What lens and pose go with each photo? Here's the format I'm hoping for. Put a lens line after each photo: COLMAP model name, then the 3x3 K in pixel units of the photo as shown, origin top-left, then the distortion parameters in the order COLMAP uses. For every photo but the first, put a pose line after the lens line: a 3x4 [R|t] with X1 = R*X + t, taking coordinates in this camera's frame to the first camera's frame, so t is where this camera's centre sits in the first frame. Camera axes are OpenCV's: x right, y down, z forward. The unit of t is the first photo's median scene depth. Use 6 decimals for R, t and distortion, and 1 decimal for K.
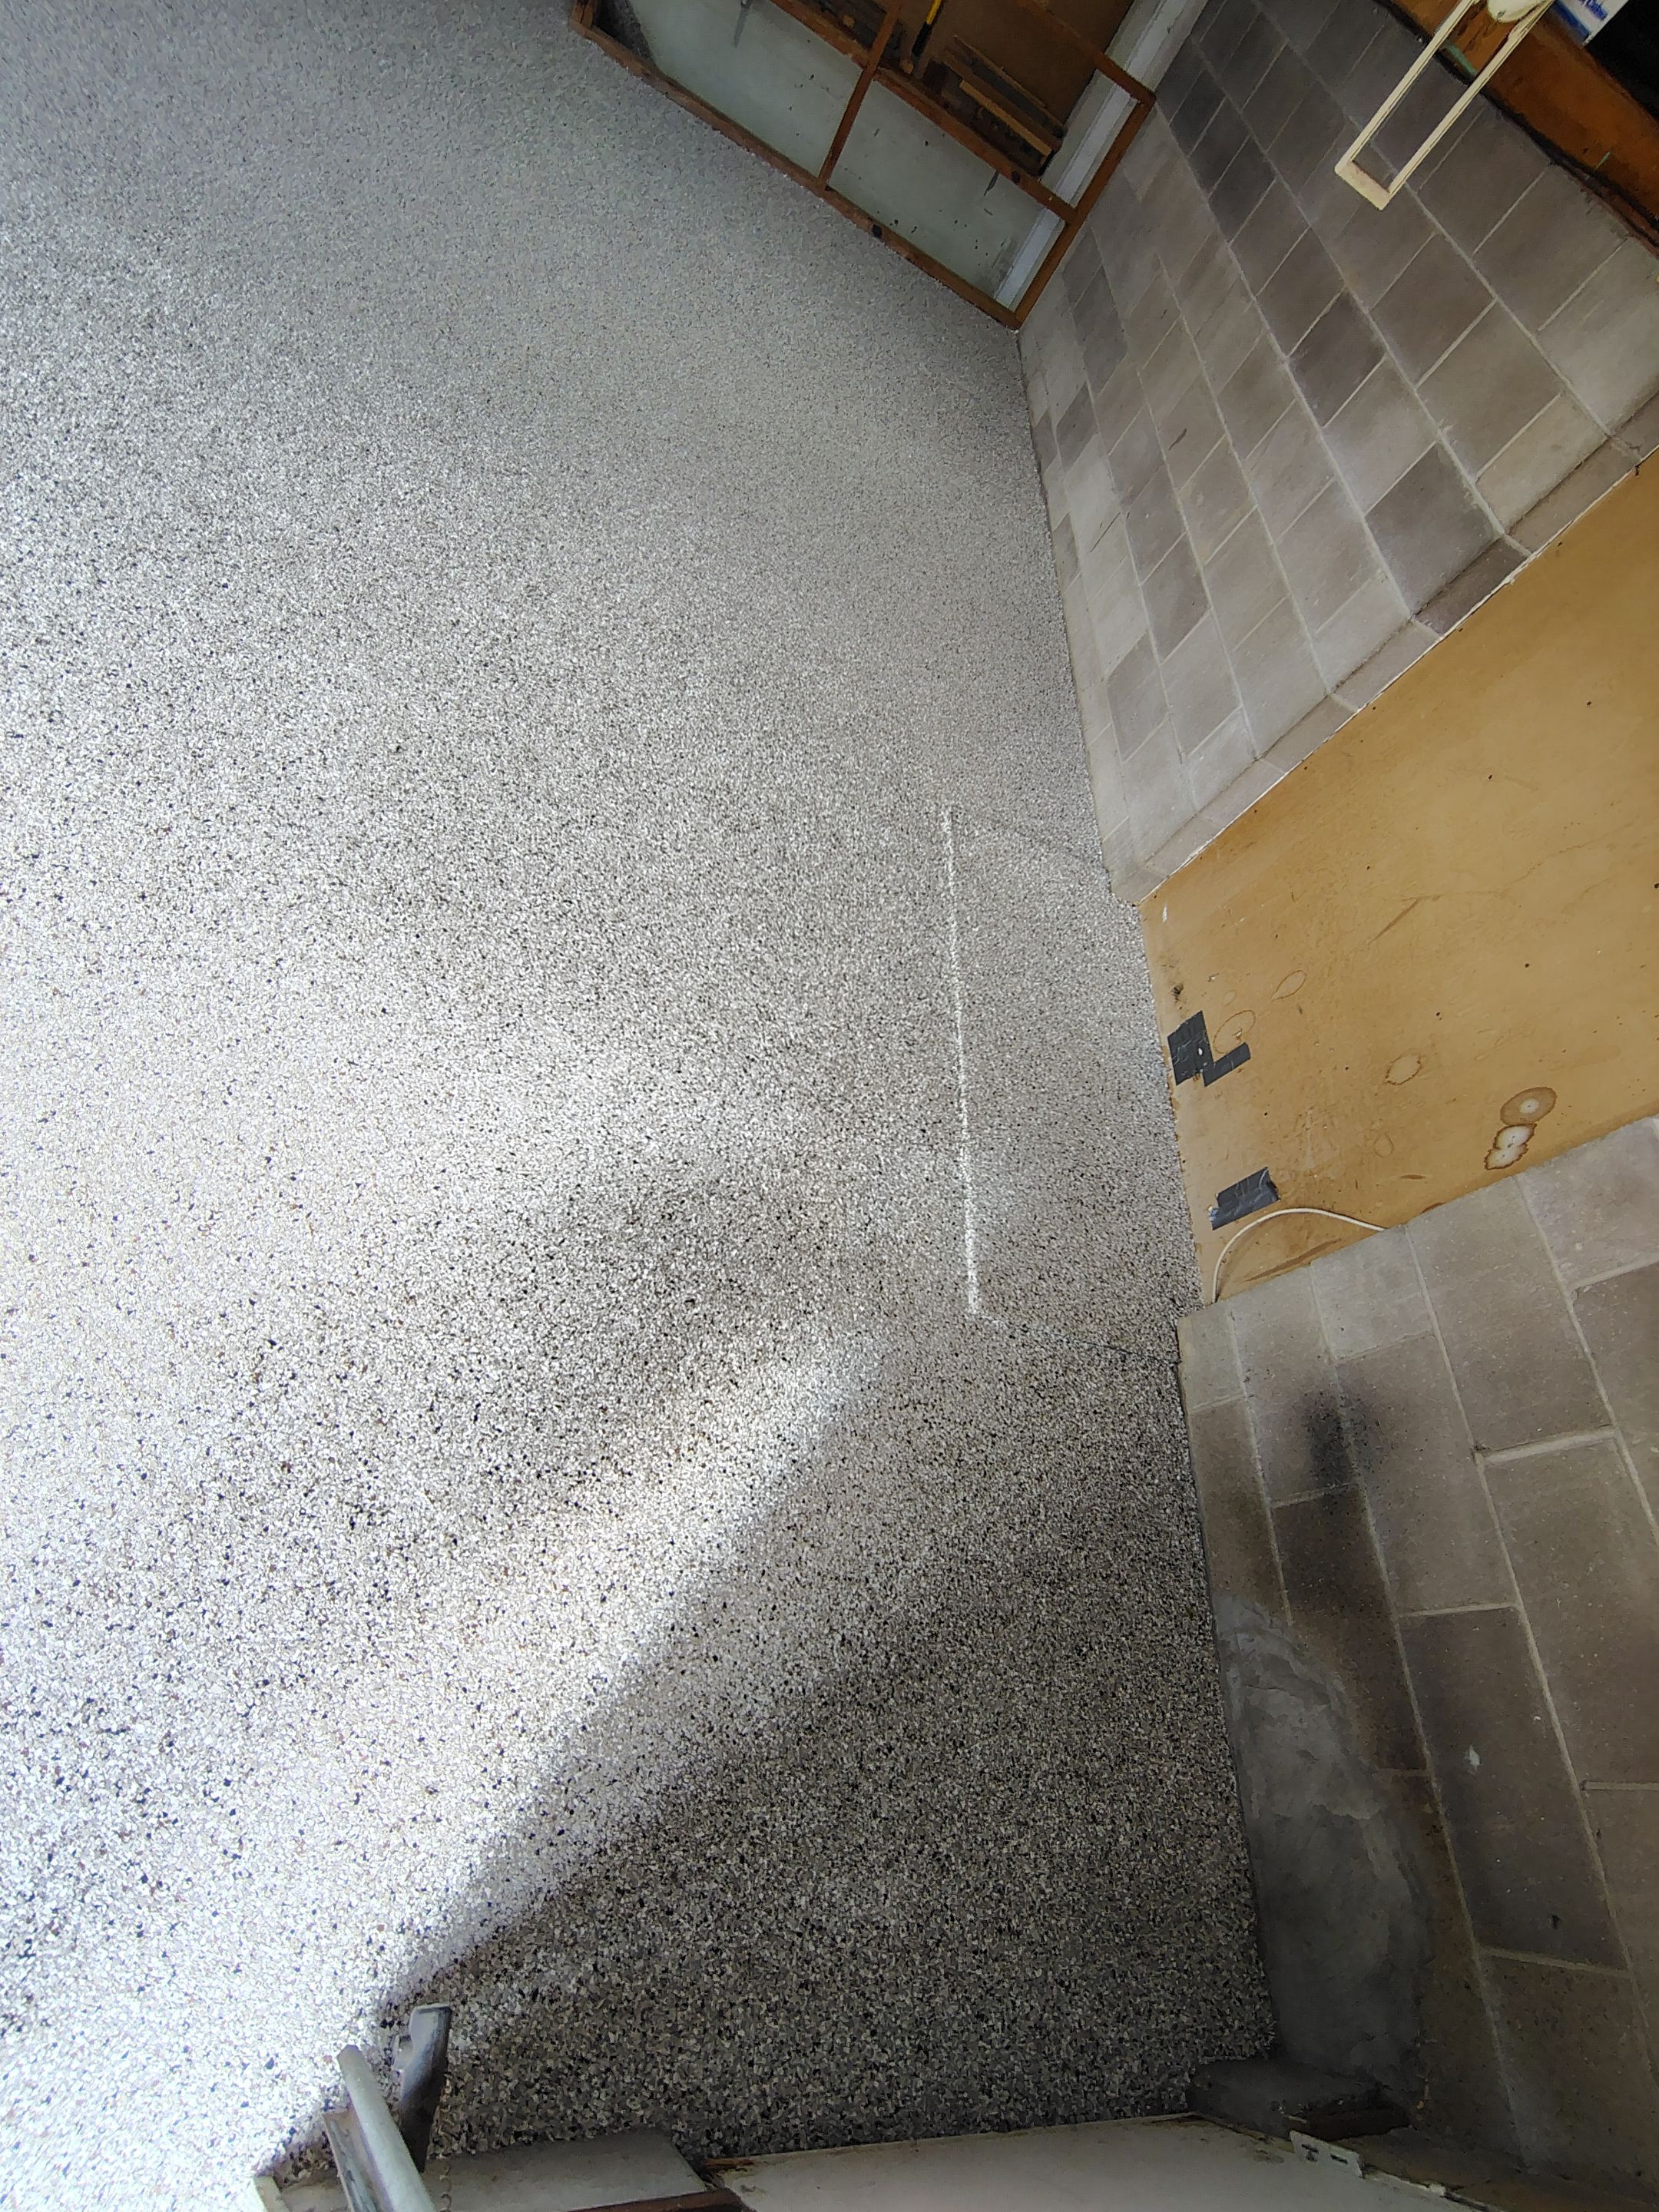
lens RADIAL K [[1027.1, 0, 816.1], [0, 1027.1, 1099.9], [0, 0, 1]] dist [-0.002069, 0.002027]
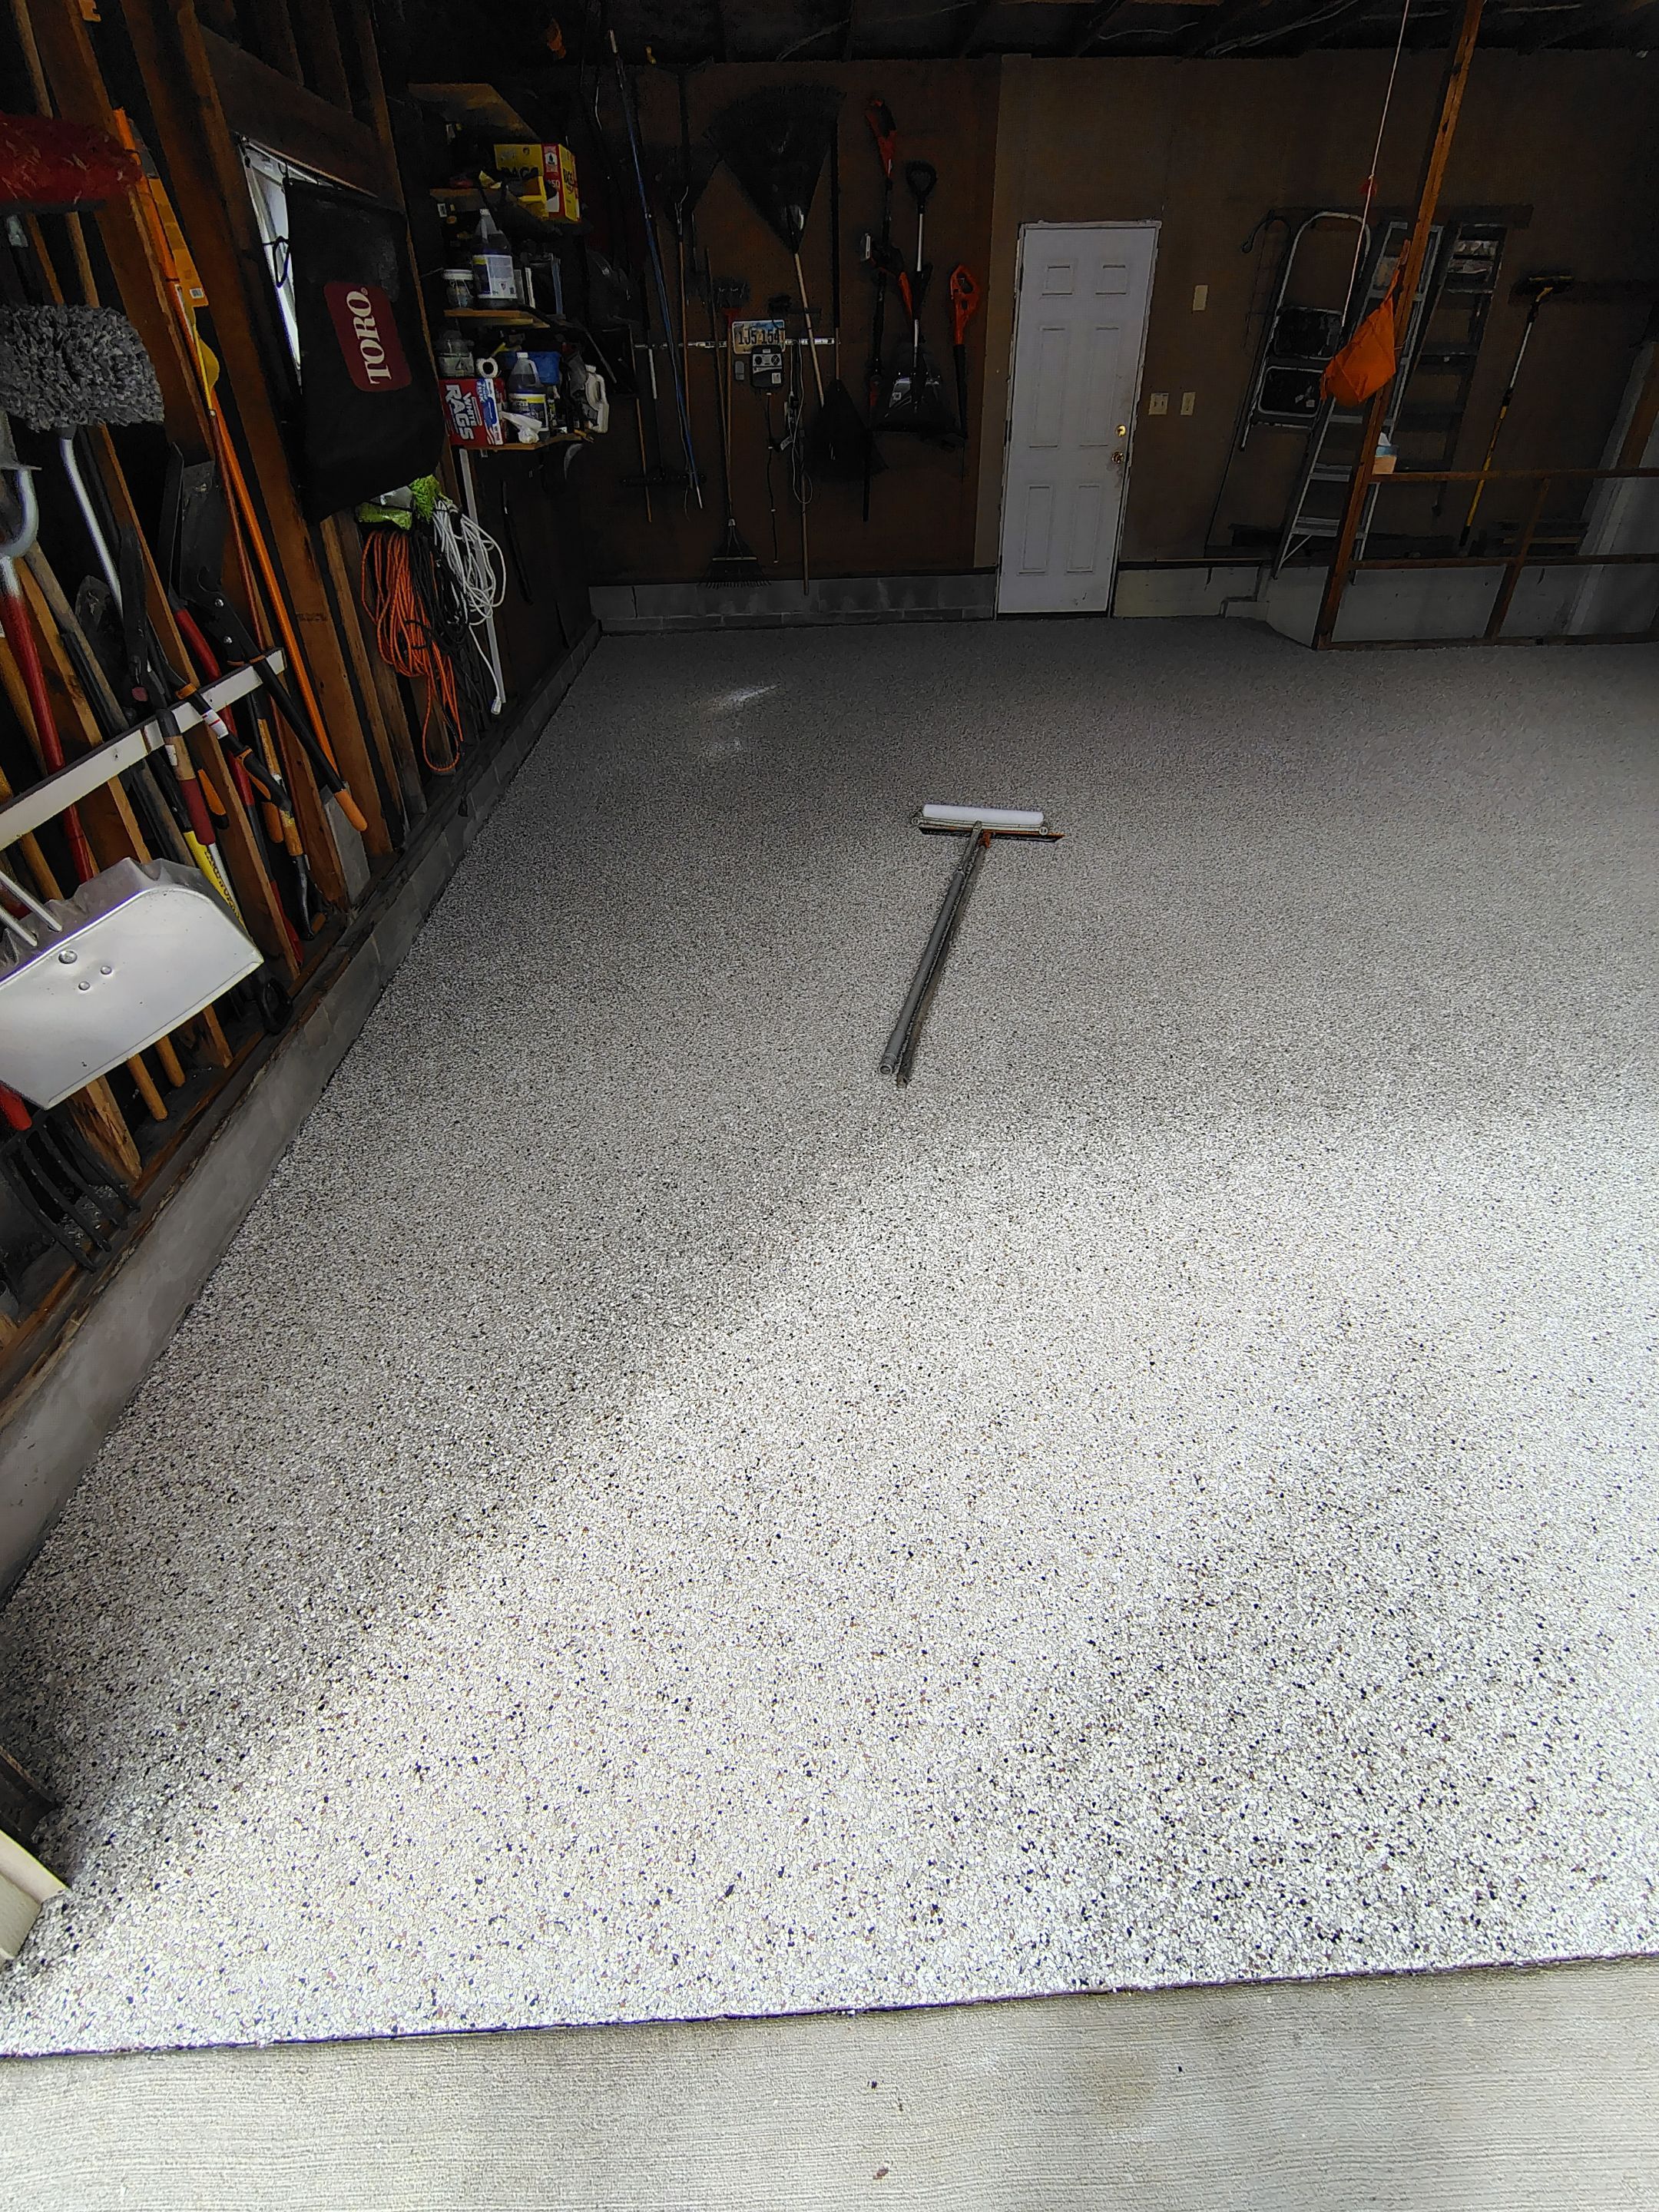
lens RADIAL K [[1027.1, 0, 827.4], [0, 1027.1, 1094.2], [0, 0, 1]] dist [-0.002069, 0.002027]
pose [[0.872460, -0.432389, -0.227716, -2.266707], [0.319333, 0.857161, -0.404106, -0.228898], [0.369920, 0.279849, 0.885914, -1.262794]]
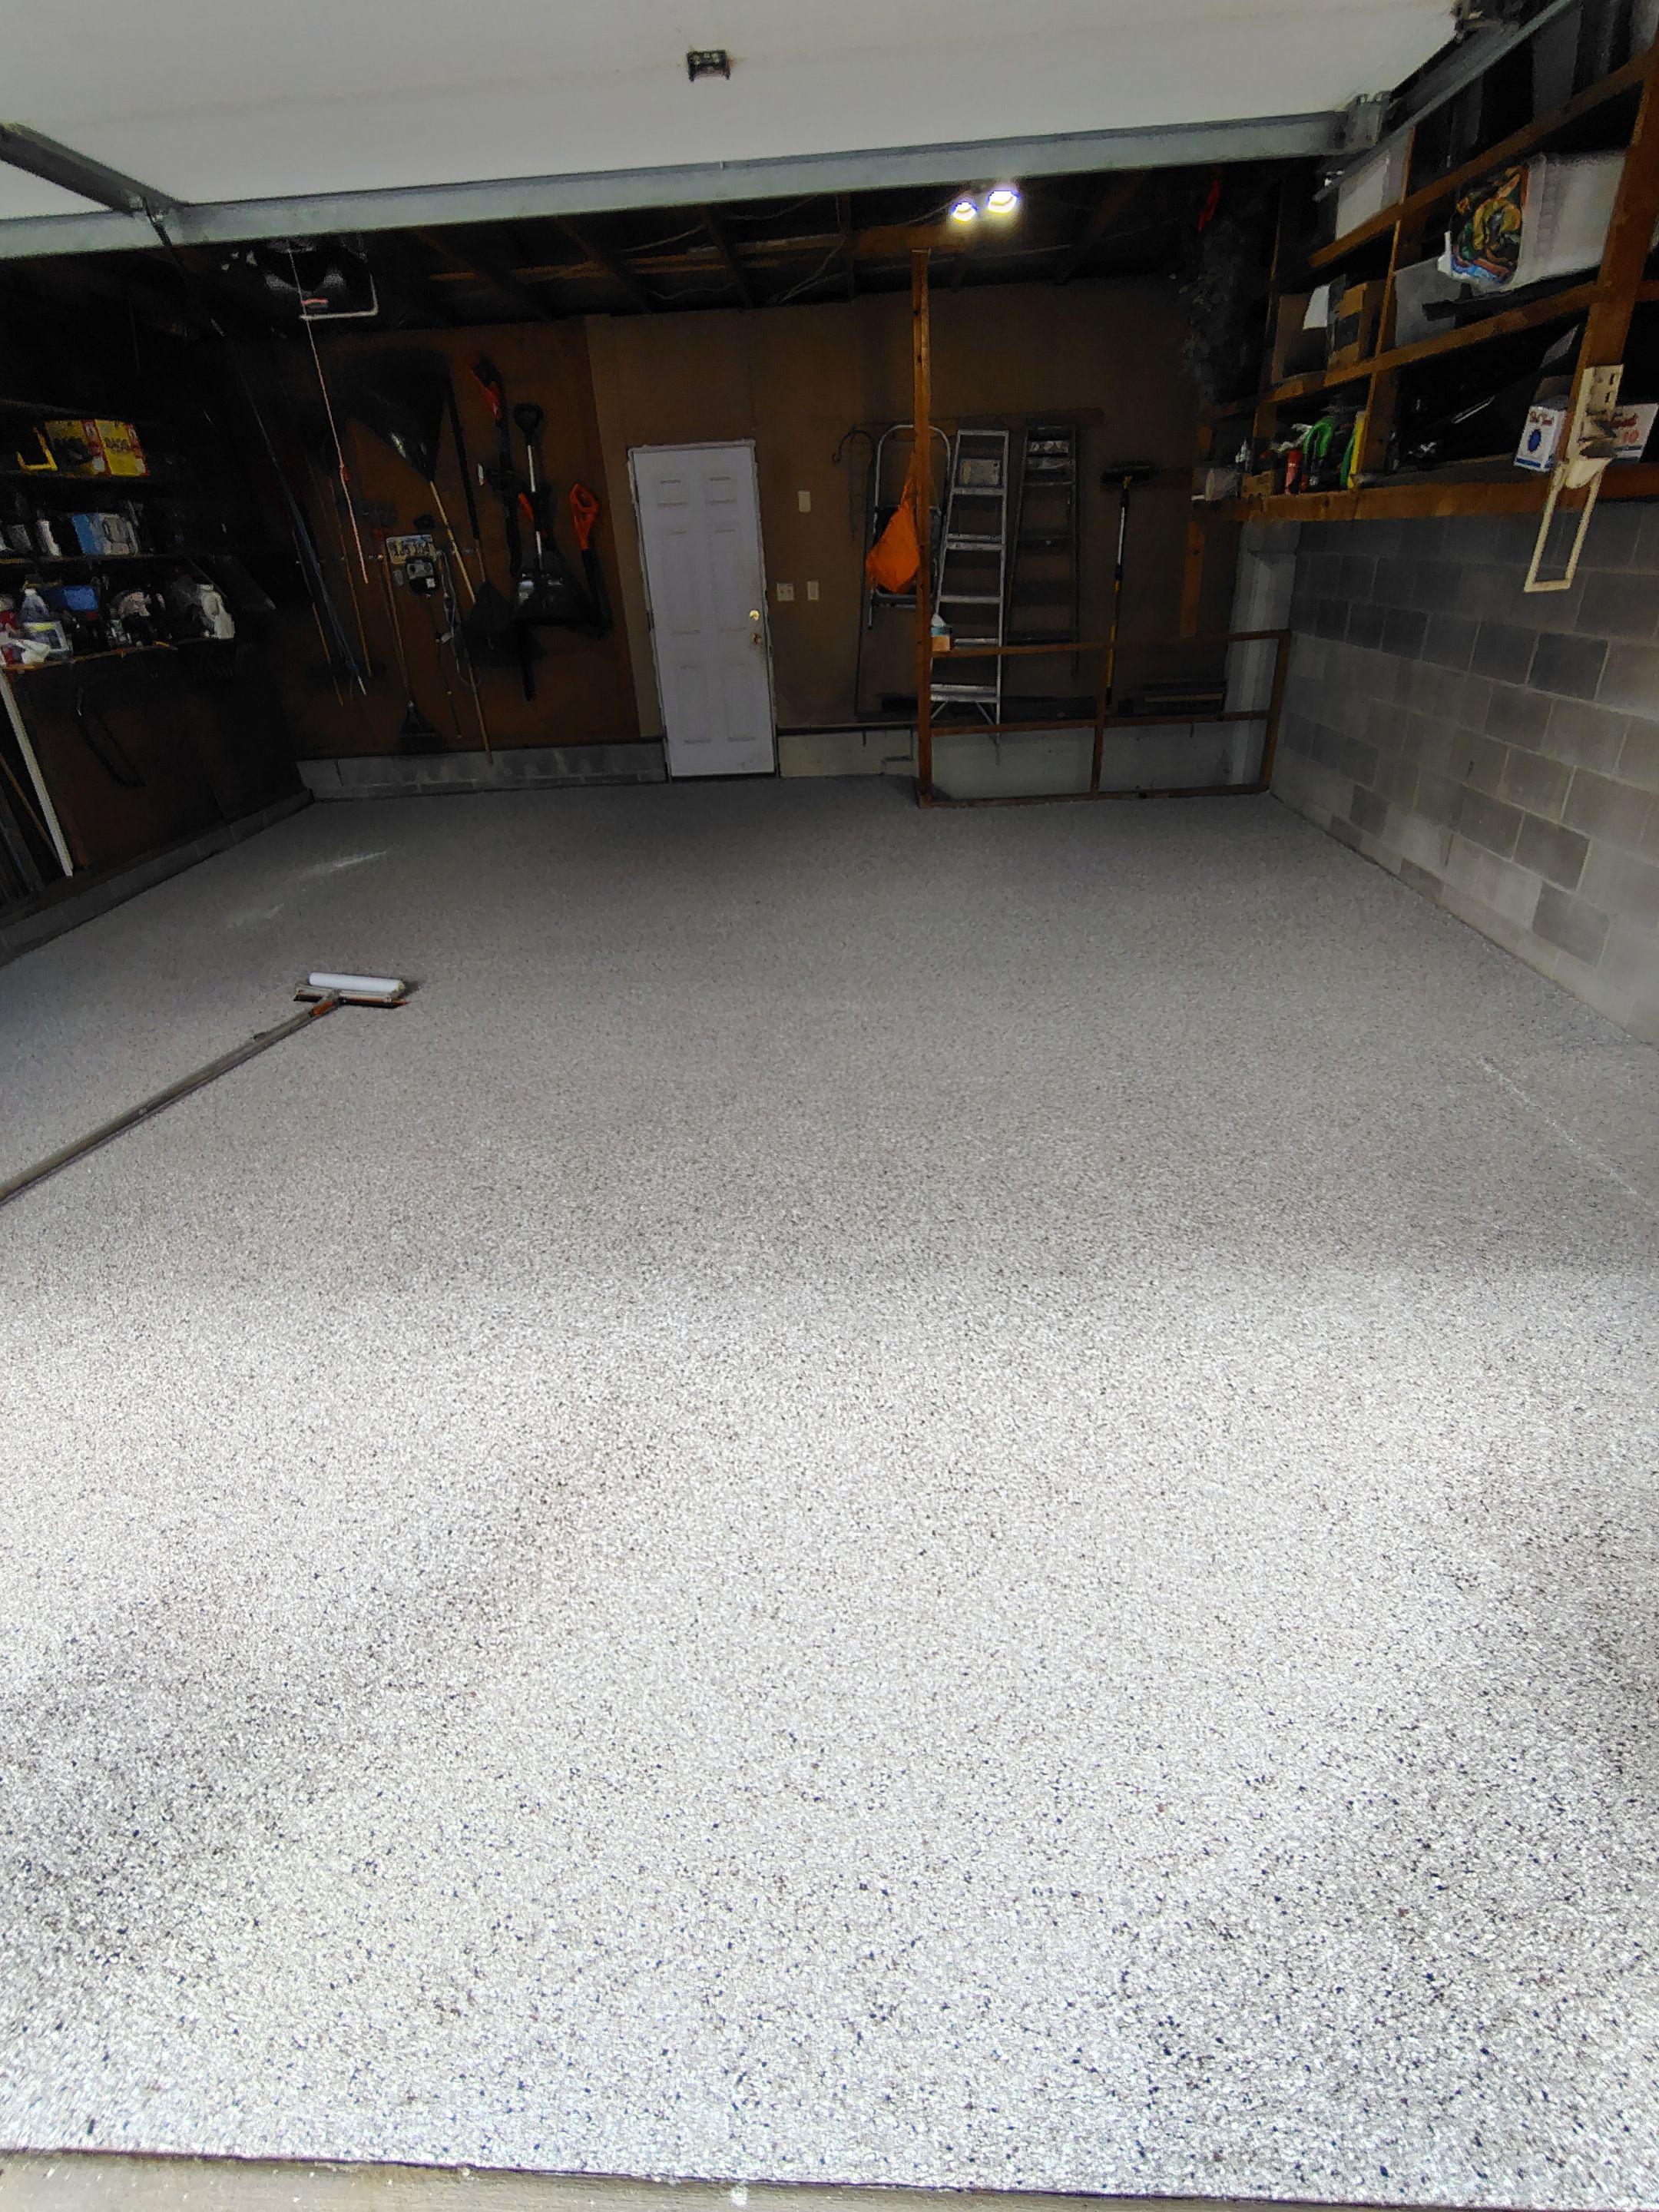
lens RADIAL K [[1027.1, 0, 820.7], [0, 1027.1, 1093.7], [0, 0, 1]] dist [-0.002069, 0.002027]
pose [[0.857107, -0.450179, -0.250412, -0.474087], [0.272129, 0.808427, -0.521911, 0.321629], [0.437393, 0.379189, 0.815416, -0.596351]]
